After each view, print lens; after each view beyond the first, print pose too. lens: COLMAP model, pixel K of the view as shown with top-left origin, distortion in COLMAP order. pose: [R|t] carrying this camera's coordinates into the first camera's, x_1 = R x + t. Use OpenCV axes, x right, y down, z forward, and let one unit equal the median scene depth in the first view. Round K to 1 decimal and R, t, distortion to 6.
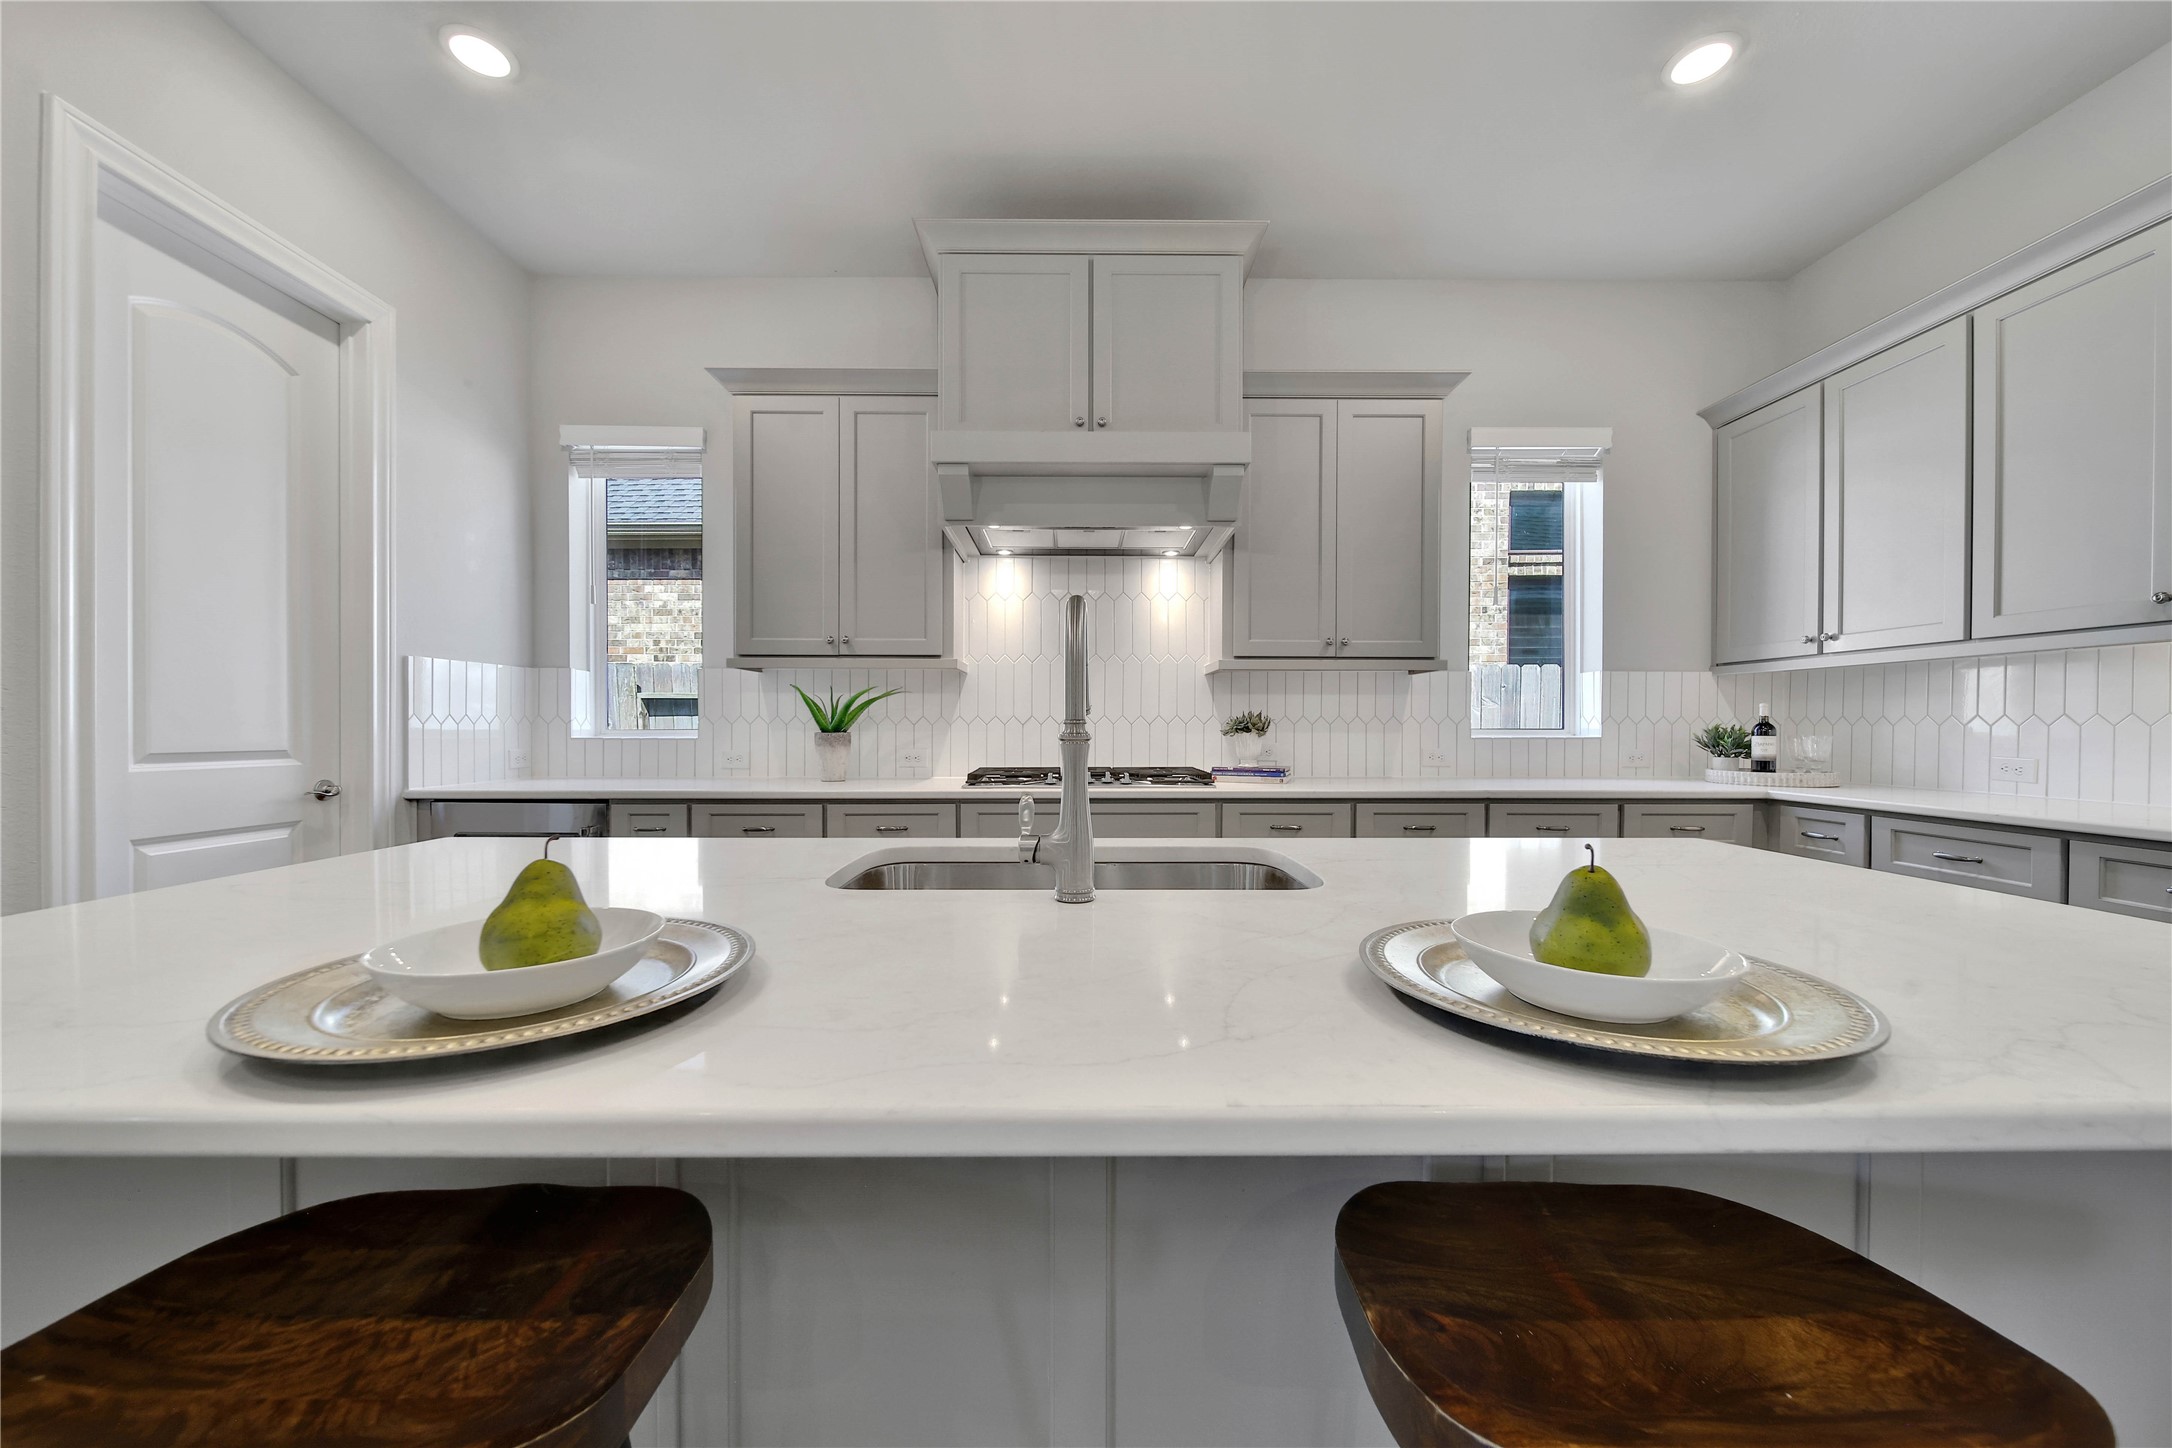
lens RADIAL K [[783.4, 0, 1080.7], [0, 783.4, 729.7], [0, 0, 1]] dist [-0.004358, 0.000144]
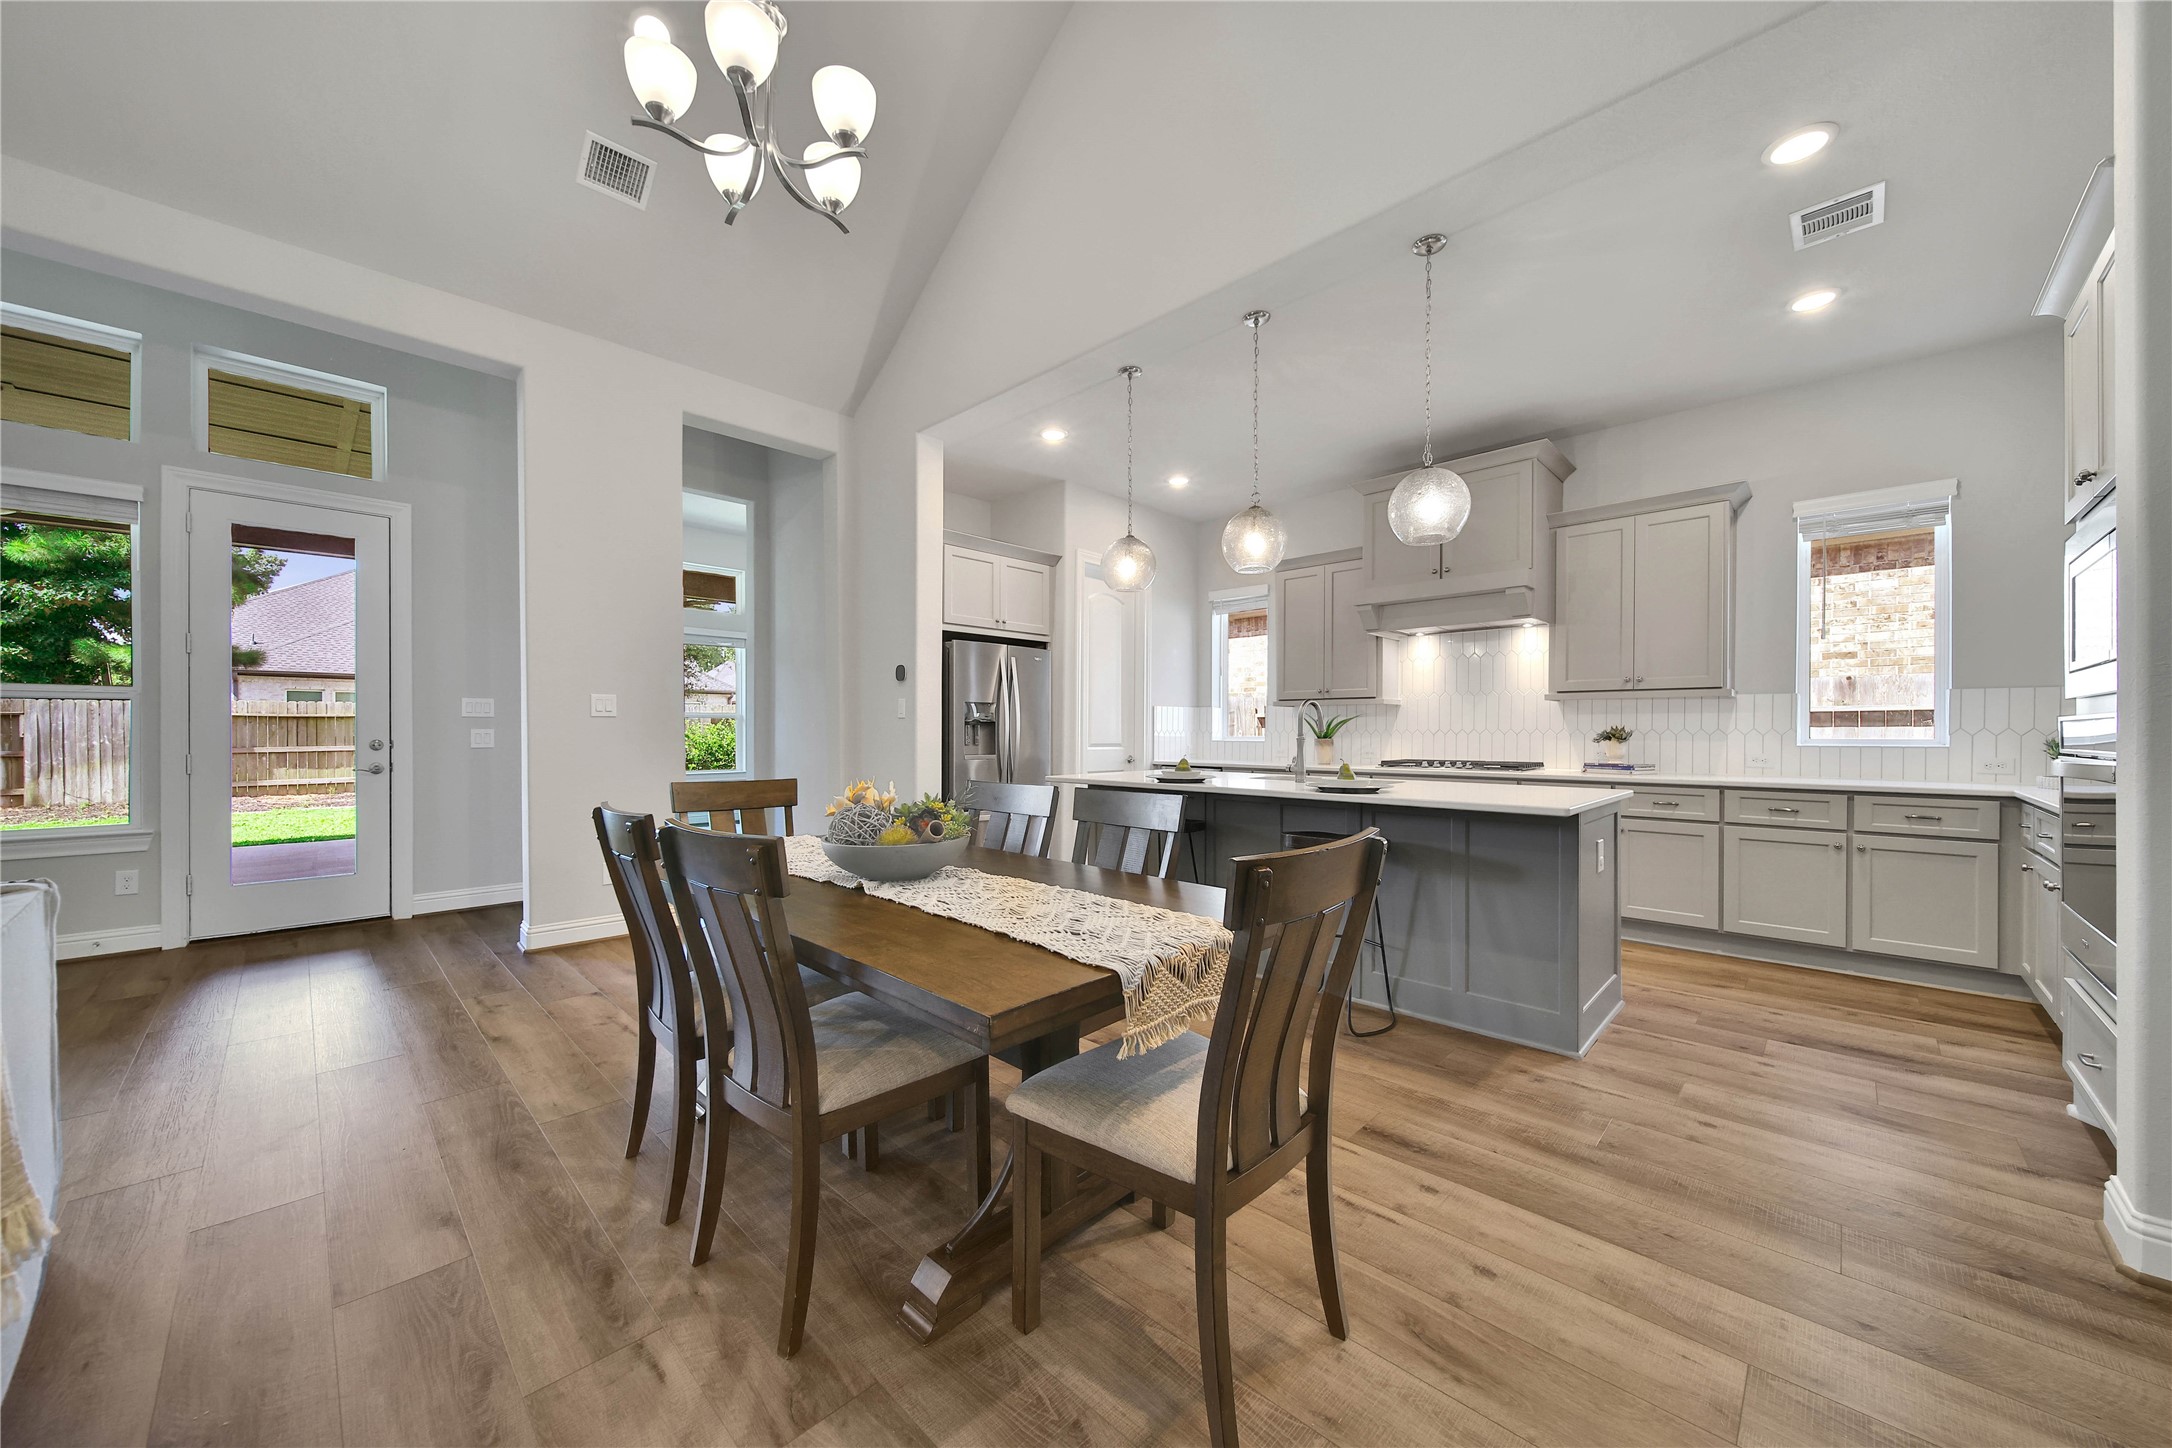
lens RADIAL K [[783.4, 0, 1076.9], [0, 783.4, 737.6], [0, 0, 1]] dist [-0.004358, 0.000144]
pose [[0.699595, 0.006095, -0.714514, 0.651643], [-0.005719, 0.999979, 0.002931, -0.000678], [0.714517, 0.002036, 0.699615, -0.796742]]
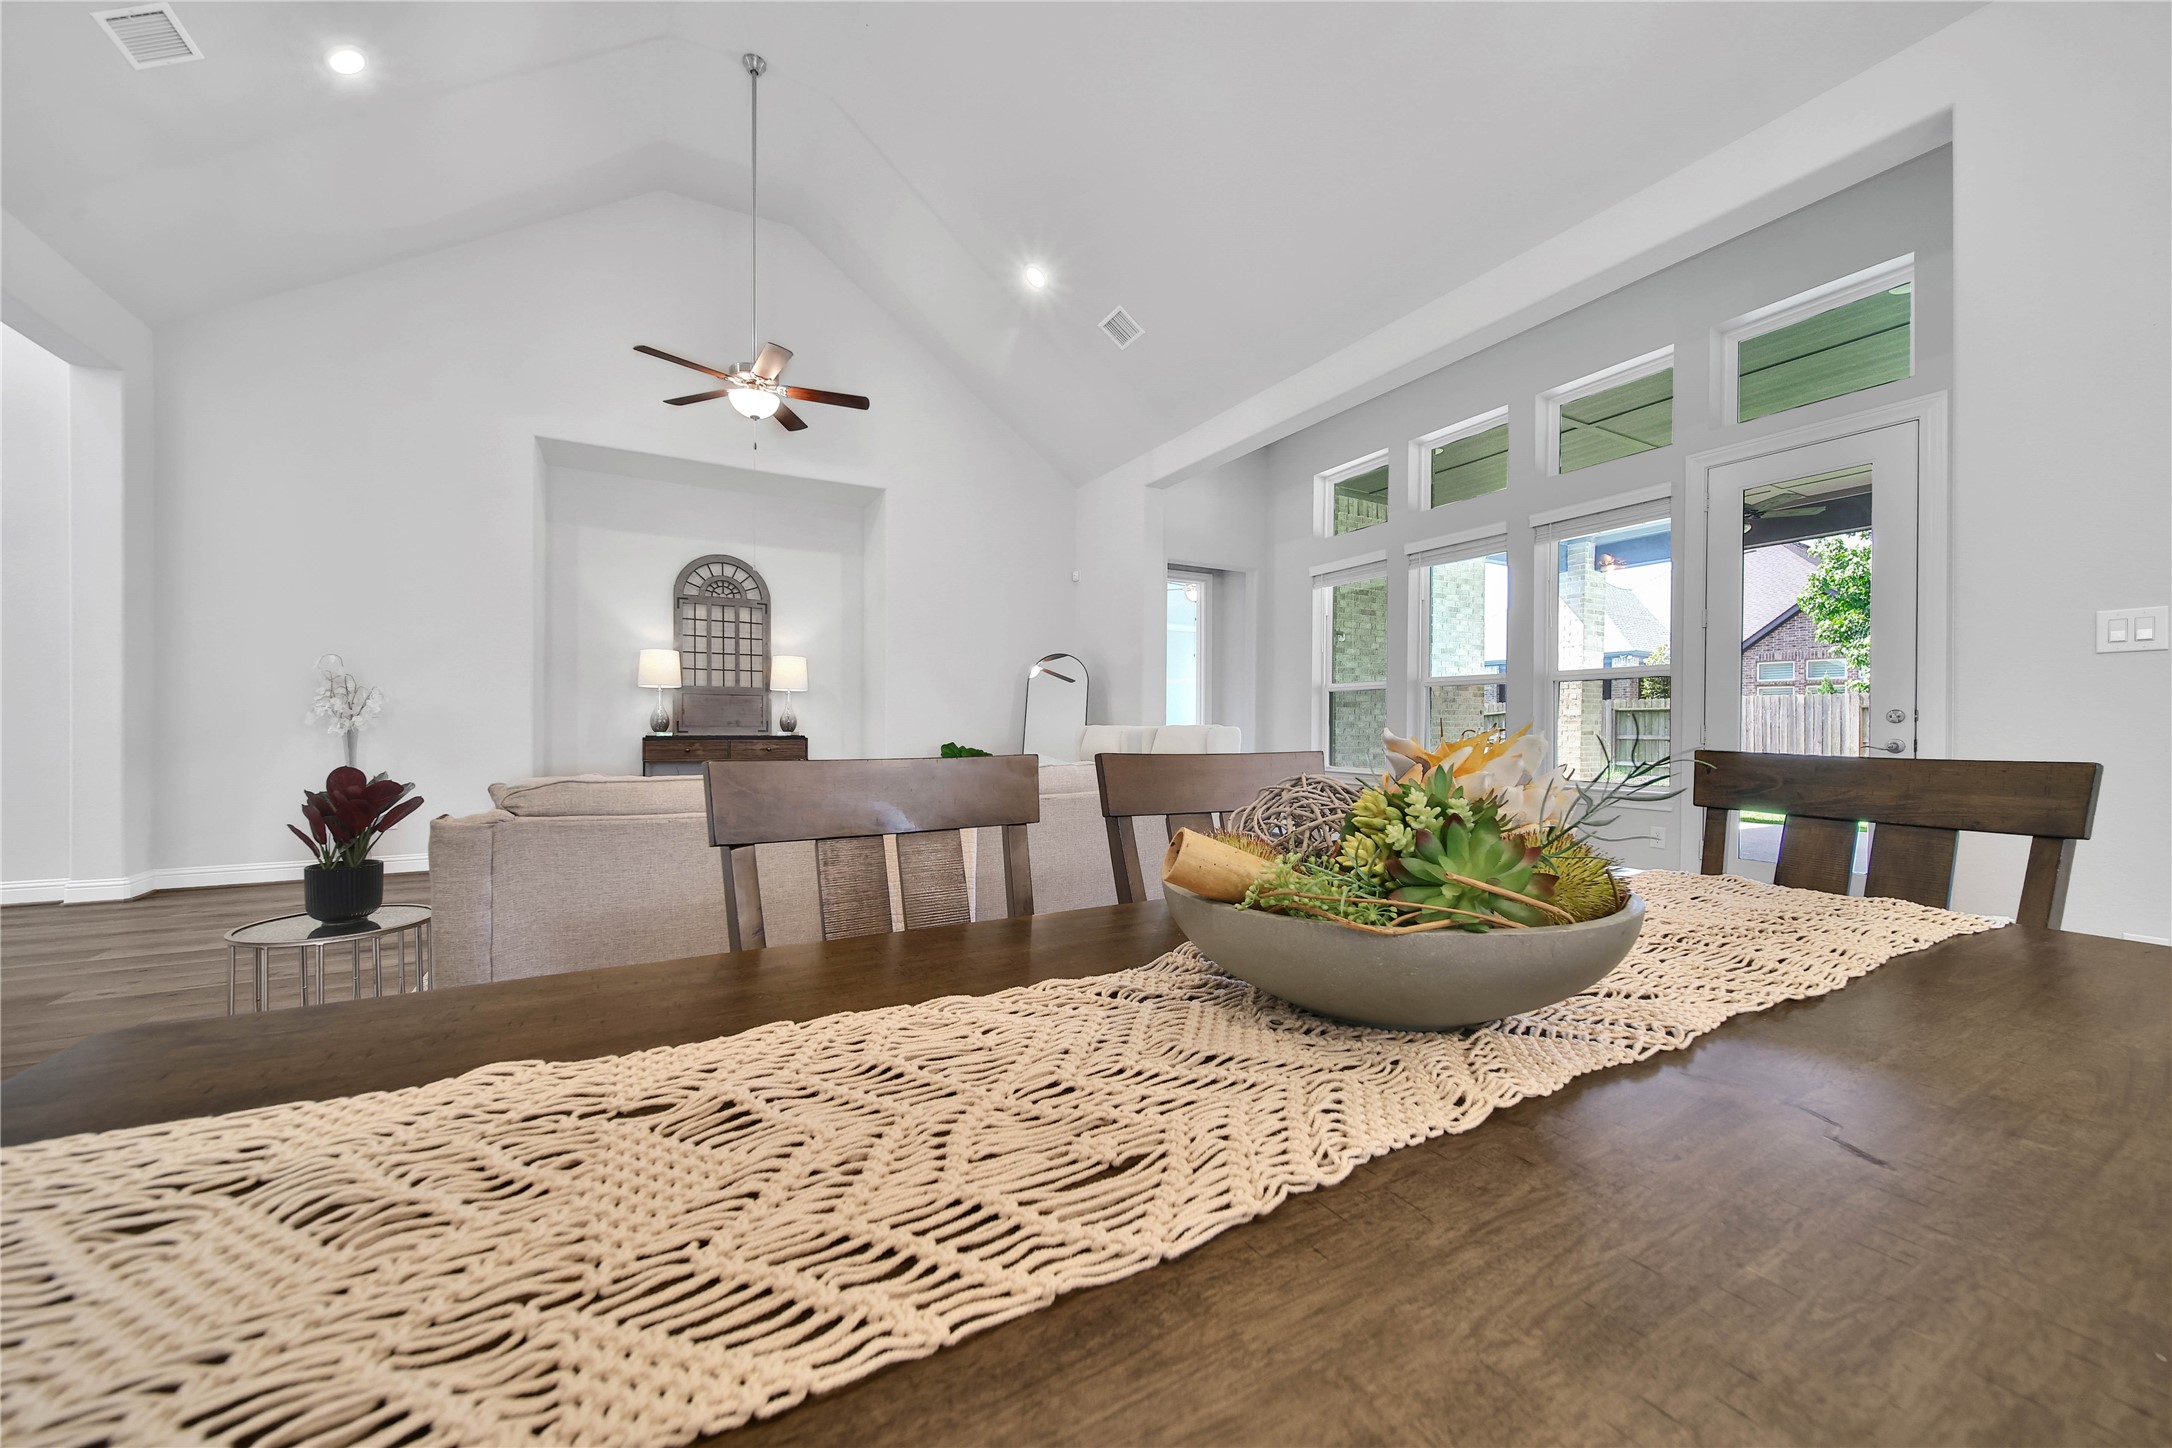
lens RADIAL K [[783.4, 0, 1109.7], [0, 783.4, 725.6], [0, 0, 1]] dist [-0.004358, 0.000144]
pose [[-0.876419, -0.002895, -0.481541, 0.185708], [-0.007086, 0.999951, 0.006885, 0.043937], [0.481497, 0.009446, -0.876397, -0.176981]]
